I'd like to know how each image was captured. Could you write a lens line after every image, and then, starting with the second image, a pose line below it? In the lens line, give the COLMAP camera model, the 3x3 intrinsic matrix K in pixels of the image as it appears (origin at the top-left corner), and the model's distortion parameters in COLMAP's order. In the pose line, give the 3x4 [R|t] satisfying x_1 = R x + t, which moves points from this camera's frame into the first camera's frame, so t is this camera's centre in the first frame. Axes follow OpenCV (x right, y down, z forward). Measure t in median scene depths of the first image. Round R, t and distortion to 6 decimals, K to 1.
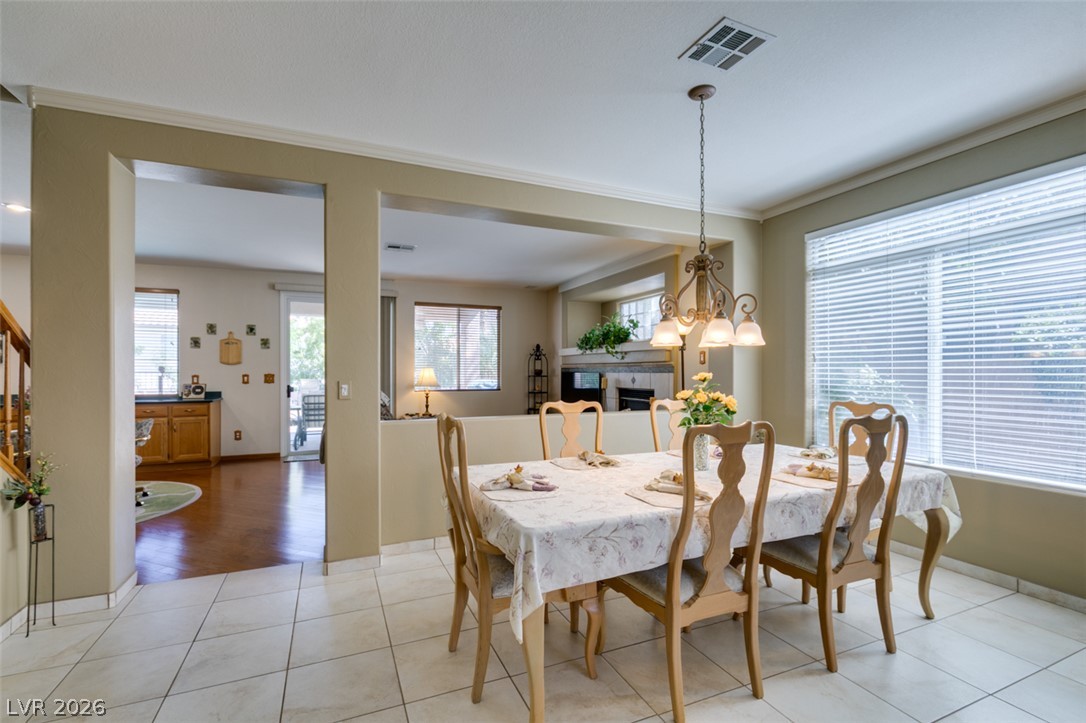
lens RADIAL K [[487.7, 0, 539.8], [0, 487.7, 368.2], [0, 0, 1]] dist [0.000123, -0.000910]
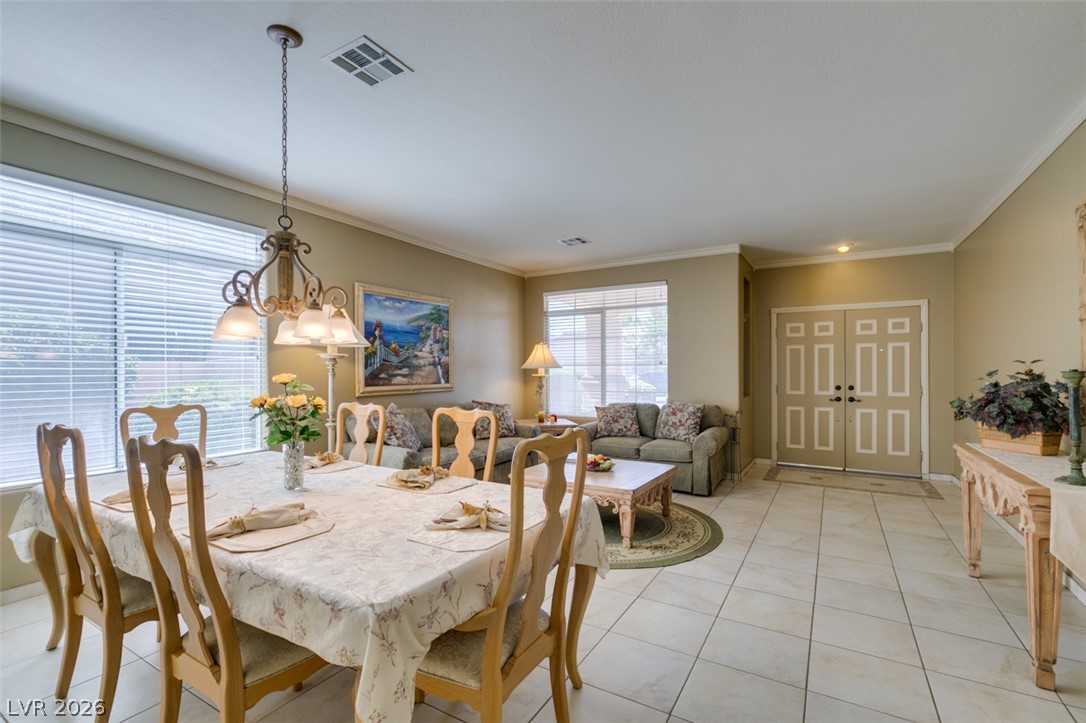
lens RADIAL K [[487.7, 0, 539.8], [0, 487.7, 368.2], [0, 0, 1]] dist [0.000123, -0.000910]
pose [[-0.583608, 0.005992, 0.812014, -0.226769], [-0.002880, 0.999951, -0.009449, 0.002533], [-0.812031, -0.007853, -0.583562, 0.431348]]
